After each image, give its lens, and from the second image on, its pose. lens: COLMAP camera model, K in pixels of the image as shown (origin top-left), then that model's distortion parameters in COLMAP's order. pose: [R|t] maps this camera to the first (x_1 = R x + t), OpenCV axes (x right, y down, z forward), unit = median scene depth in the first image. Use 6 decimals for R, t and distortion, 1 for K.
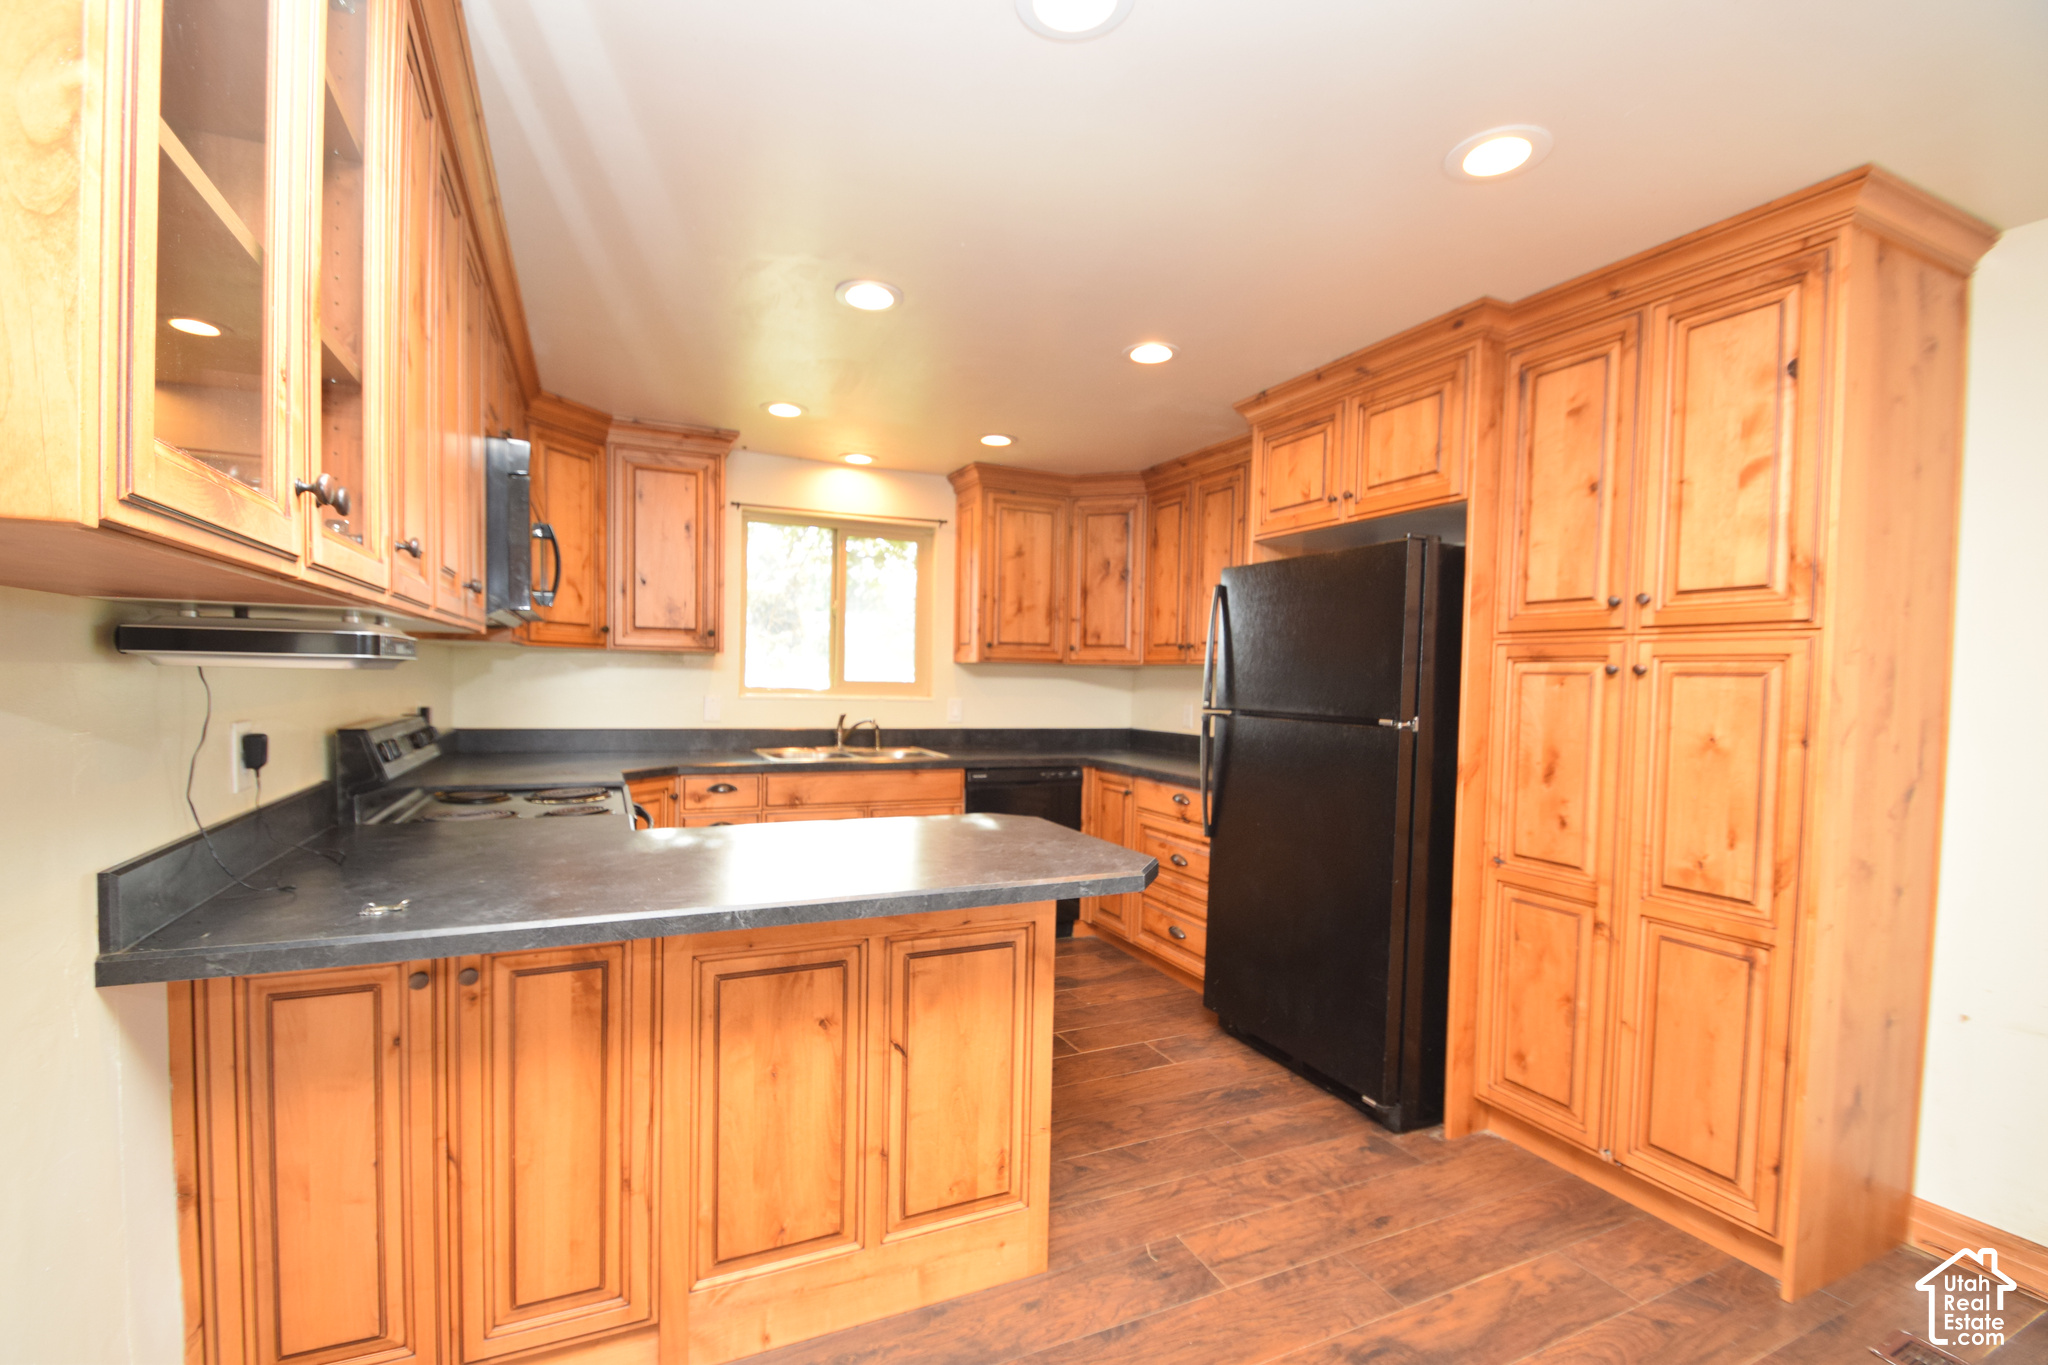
lens RADIAL K [[904.5, 0, 1016.9], [0, 904.5, 711.6], [0, 0, 1]] dist [0.010209, -0.015173]
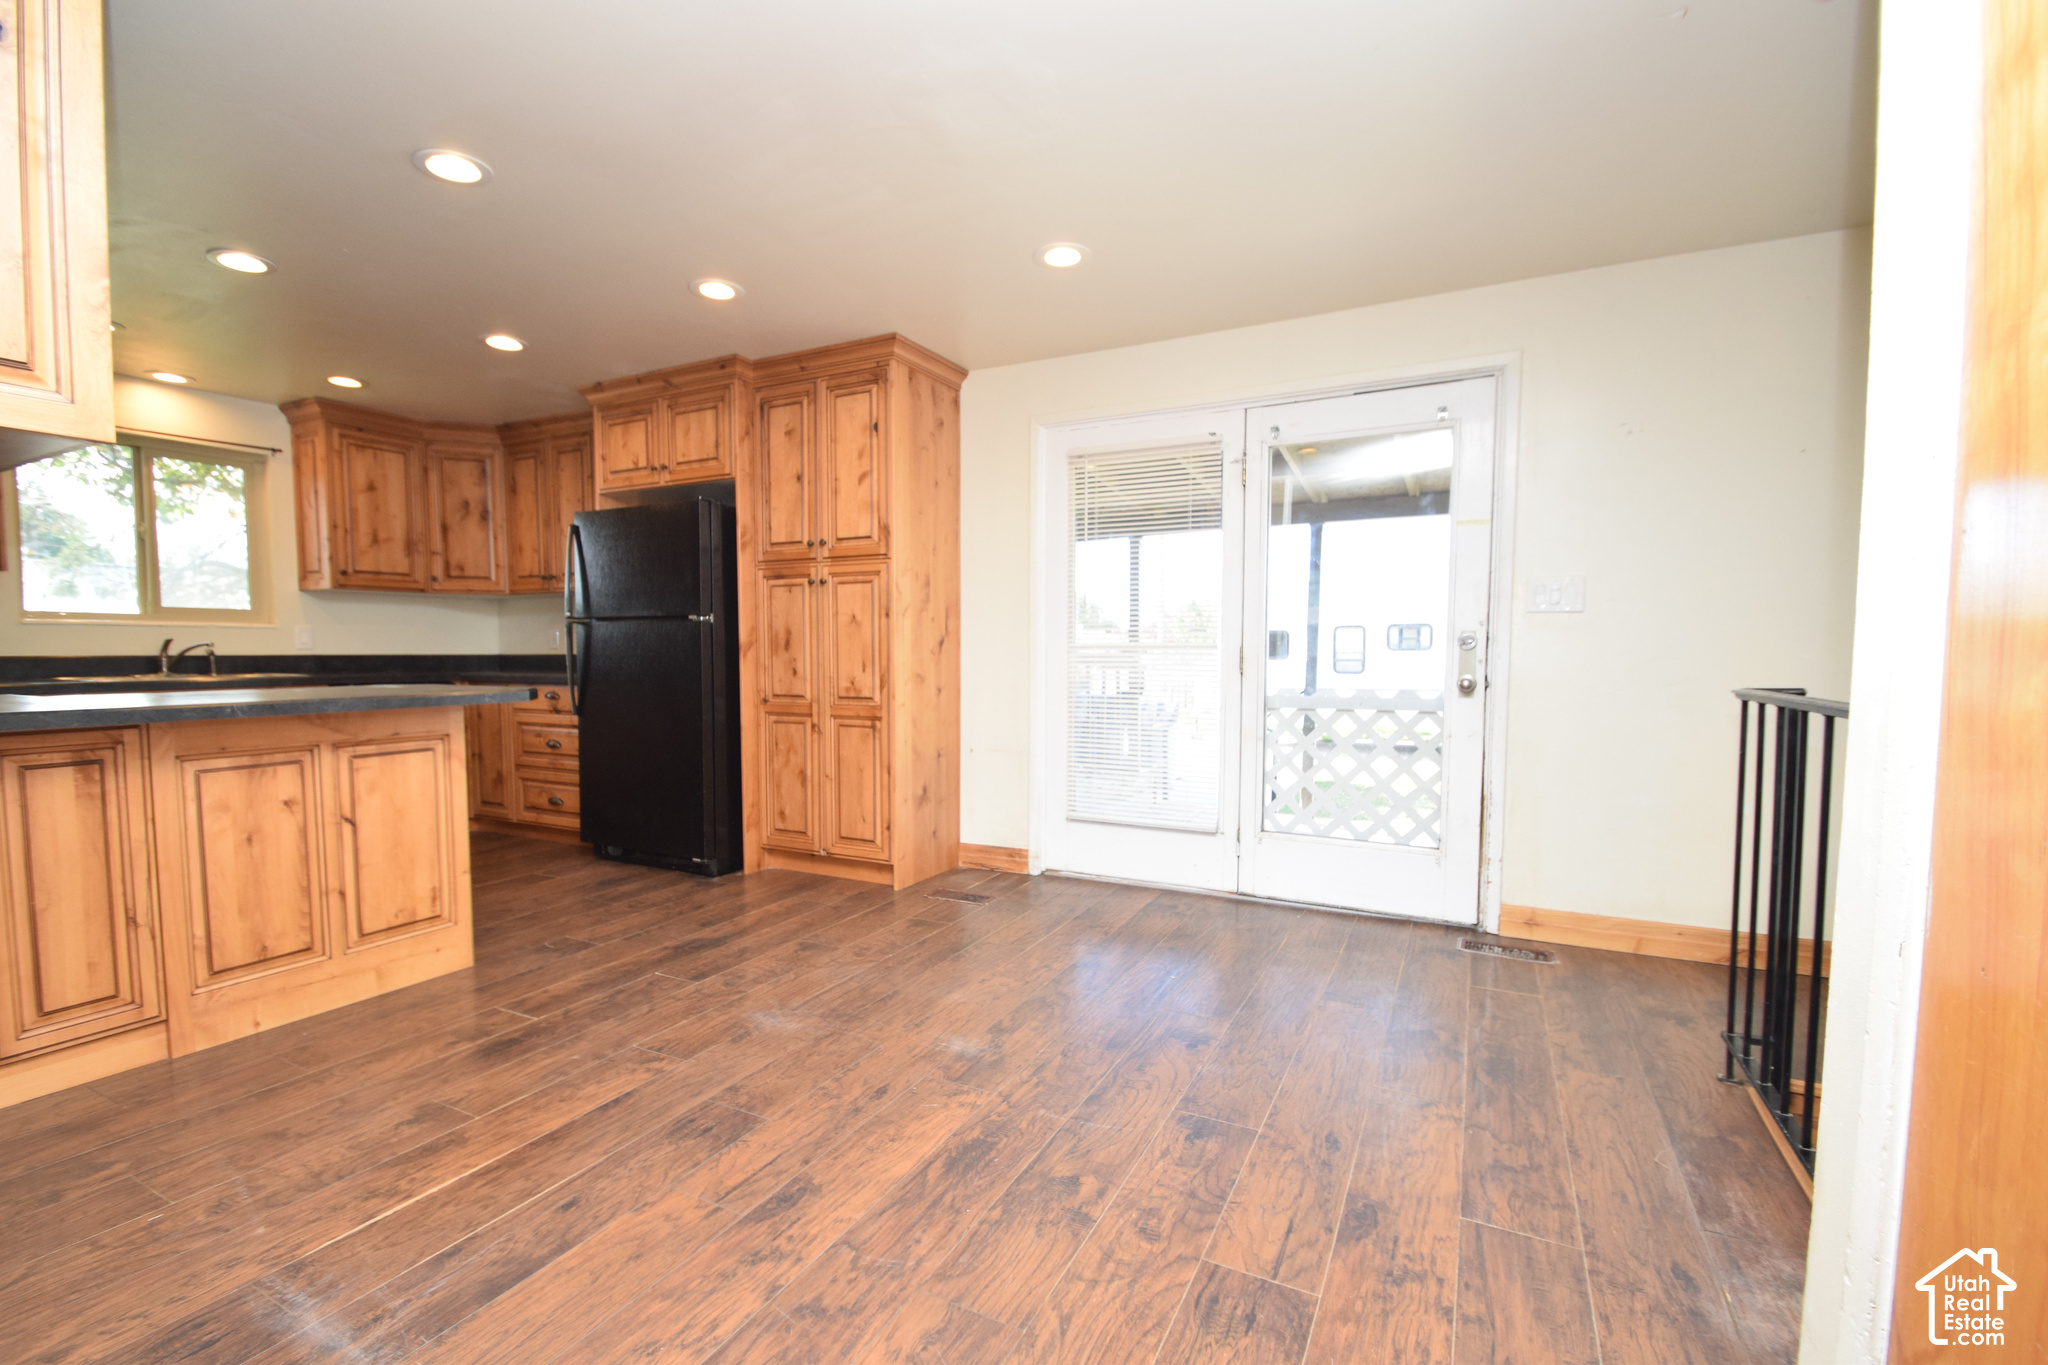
lens RADIAL K [[904.5, 0, 1016.9], [0, 904.5, 711.6], [0, 0, 1]] dist [0.010209, -0.015173]
pose [[0.791871, -0.062595, 0.607472, -0.113684], [0.038796, 0.997880, 0.052251, 0.119068], [-0.609454, -0.017808, 0.792621, -0.606369]]
